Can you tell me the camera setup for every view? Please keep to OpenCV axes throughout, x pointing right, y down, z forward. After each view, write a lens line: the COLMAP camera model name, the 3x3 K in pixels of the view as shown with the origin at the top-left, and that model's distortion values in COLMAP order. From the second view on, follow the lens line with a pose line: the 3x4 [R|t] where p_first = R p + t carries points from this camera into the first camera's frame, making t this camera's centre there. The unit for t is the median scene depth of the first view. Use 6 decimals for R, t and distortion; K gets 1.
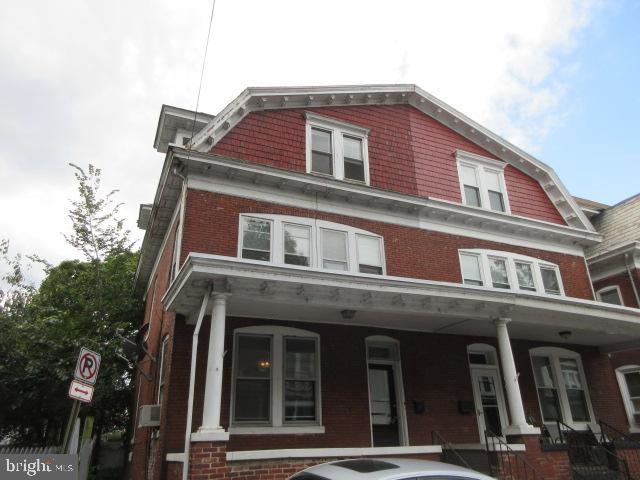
lens RADIAL K [[479.2, 0, 321.2], [0, 479.2, 238.8], [0, 0, 1]] dist [0.008650, 0.011052]
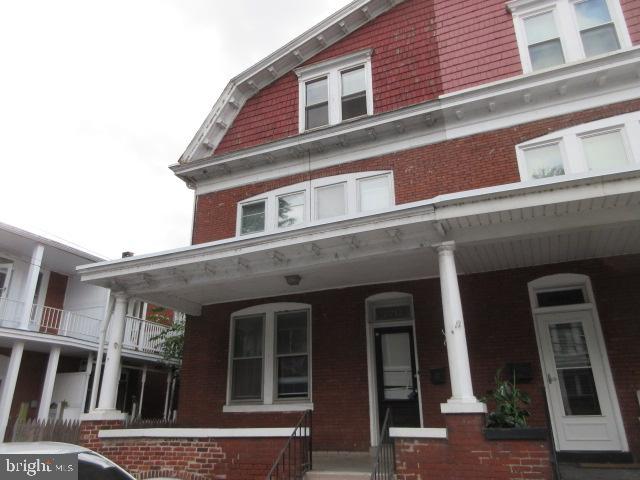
lens RADIAL K [[479.2, 0, 320.3], [0, 479.2, 239.2], [0, 0, 1]] dist [0.008650, 0.011052]
pose [[0.682582, -0.244896, -0.688555, 0.612327], [0.282659, 0.957324, -0.060281, 0.128722], [0.673933, -0.153480, 0.722675, 0.339170]]
